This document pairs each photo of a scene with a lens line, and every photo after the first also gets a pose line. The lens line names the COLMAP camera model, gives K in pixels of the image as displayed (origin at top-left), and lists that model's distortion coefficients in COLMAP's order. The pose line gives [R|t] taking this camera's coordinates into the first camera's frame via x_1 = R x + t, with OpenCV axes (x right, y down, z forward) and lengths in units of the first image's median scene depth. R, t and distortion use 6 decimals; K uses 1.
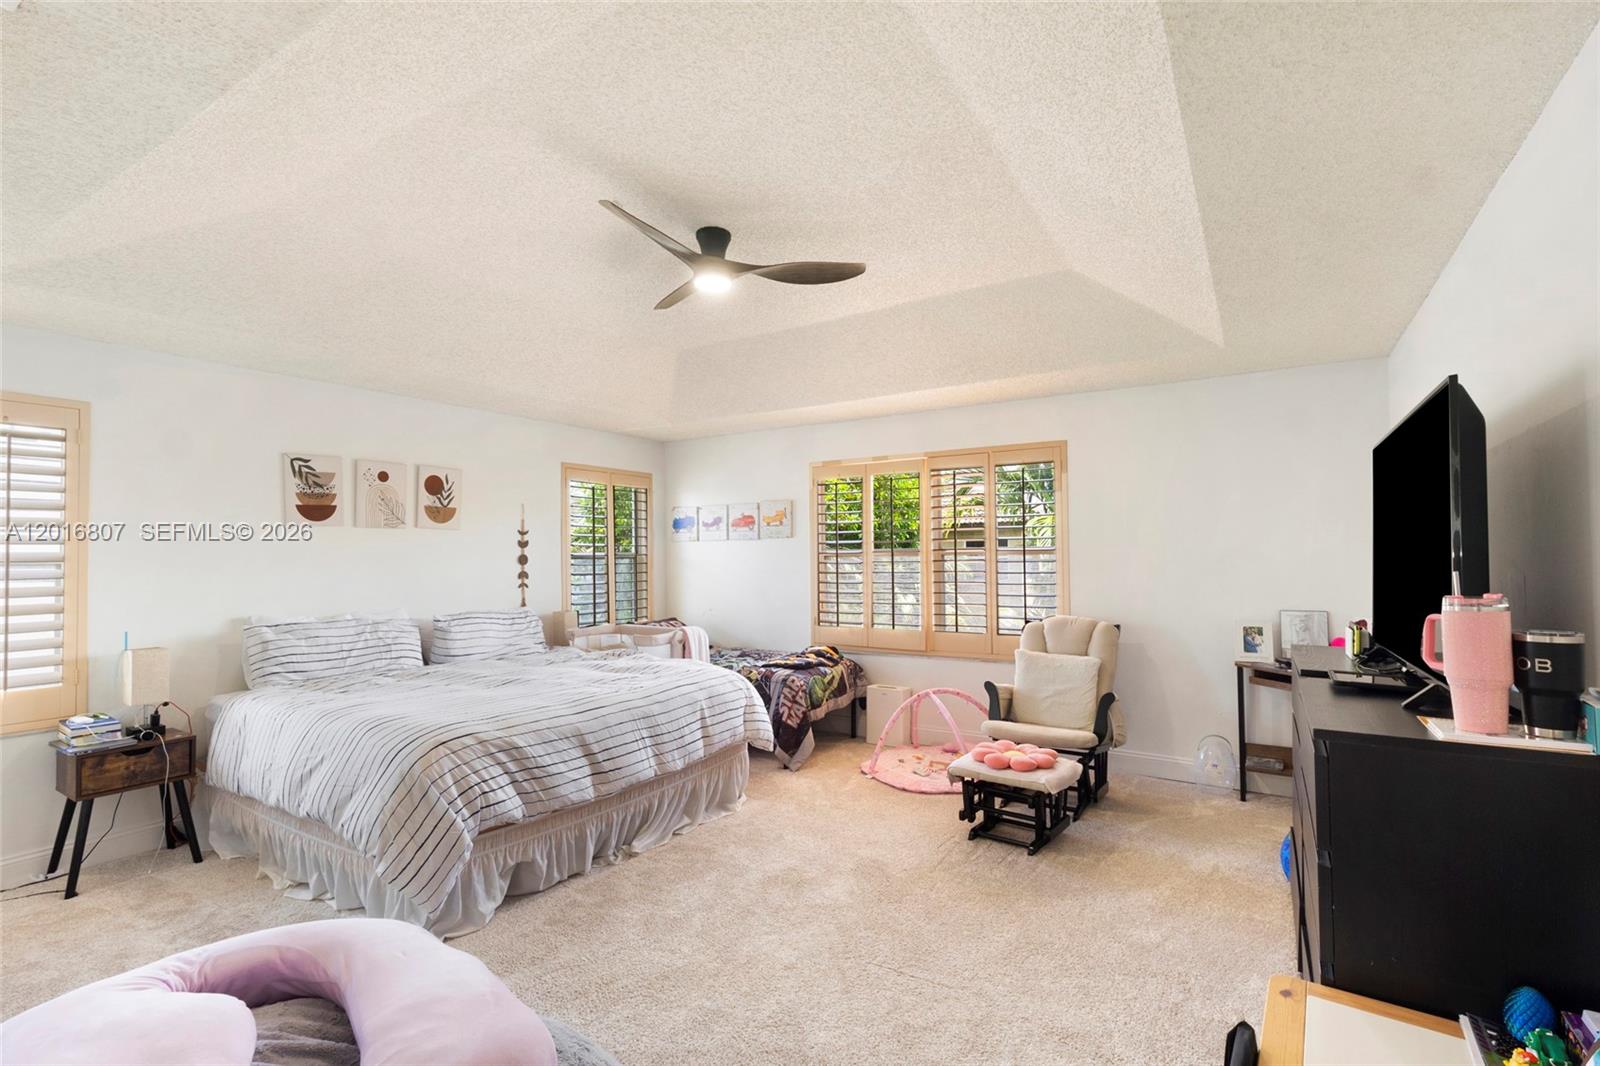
lens RADIAL K [[744.0, 0, 801.2], [0, 744.0, 538.7], [0, 0, 1]] dist [0.002107, 0.000294]
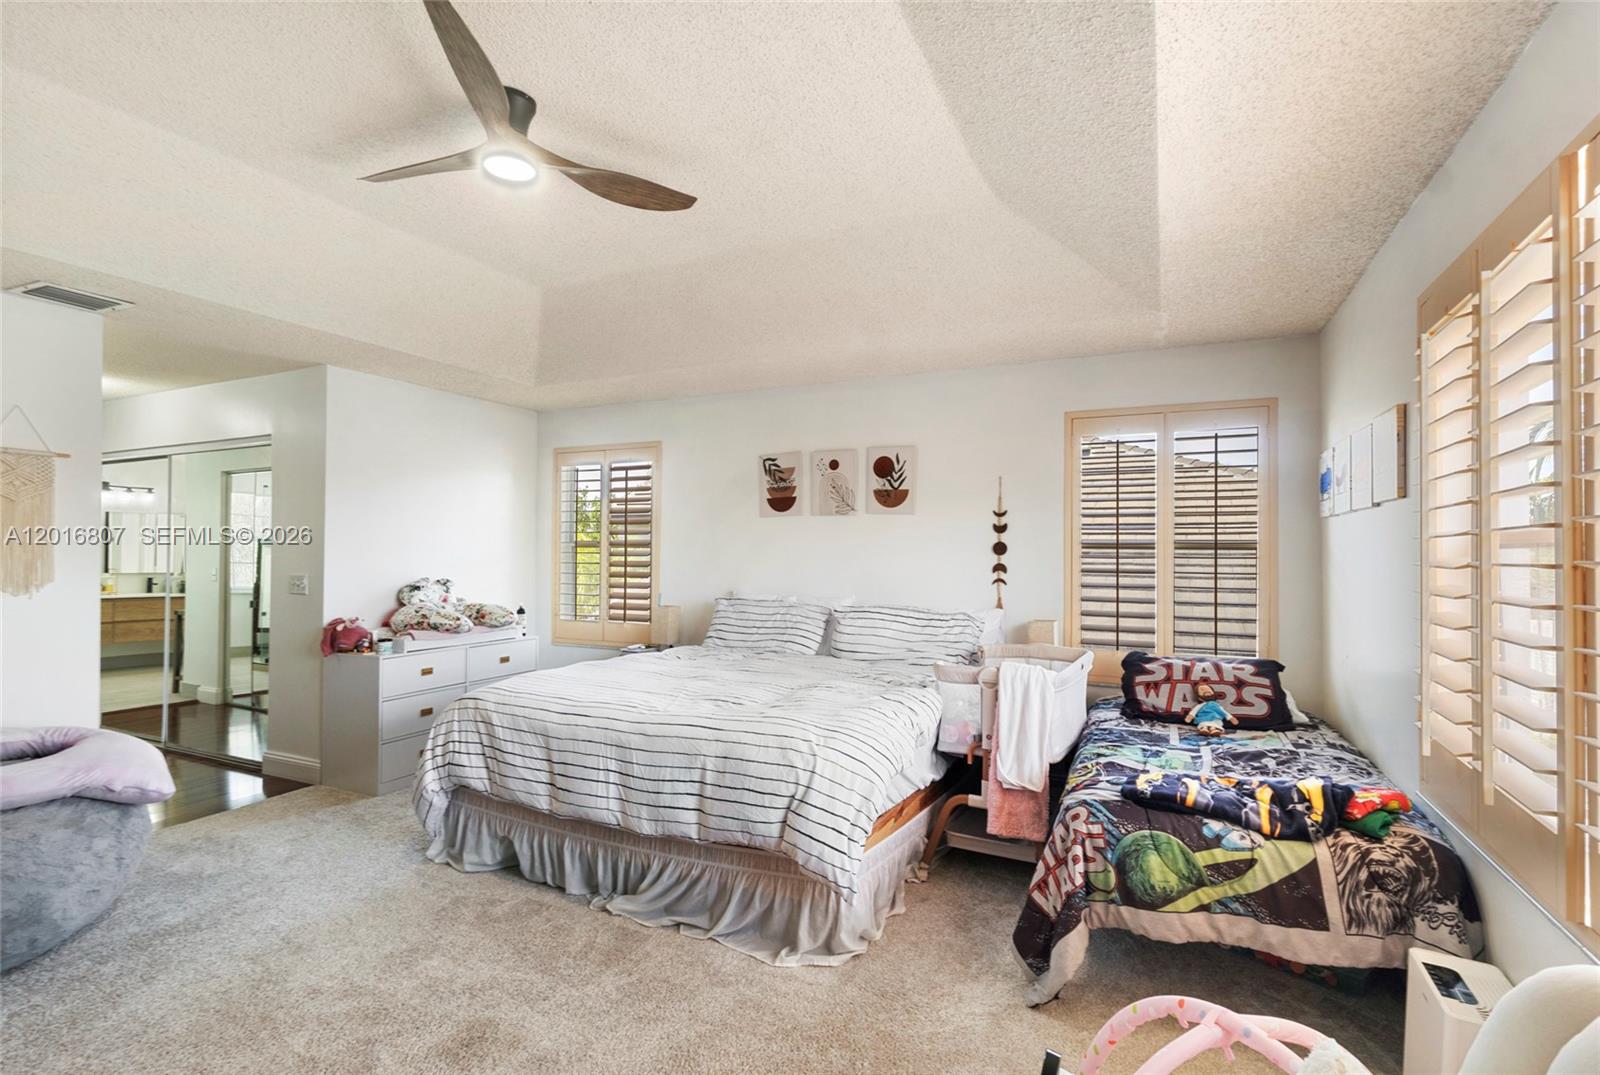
lens RADIAL K [[754.7, 0, 800.0], [0, 754.7, 537.5], [0, 0, 1]] dist [0.003746, 0.000294]
pose [[0.115649, -0.006123, -0.993271, 0.493612], [0.017555, 0.999837, -0.004119, 0.020873], [0.993135, -0.016960, 0.115738, 0.893260]]
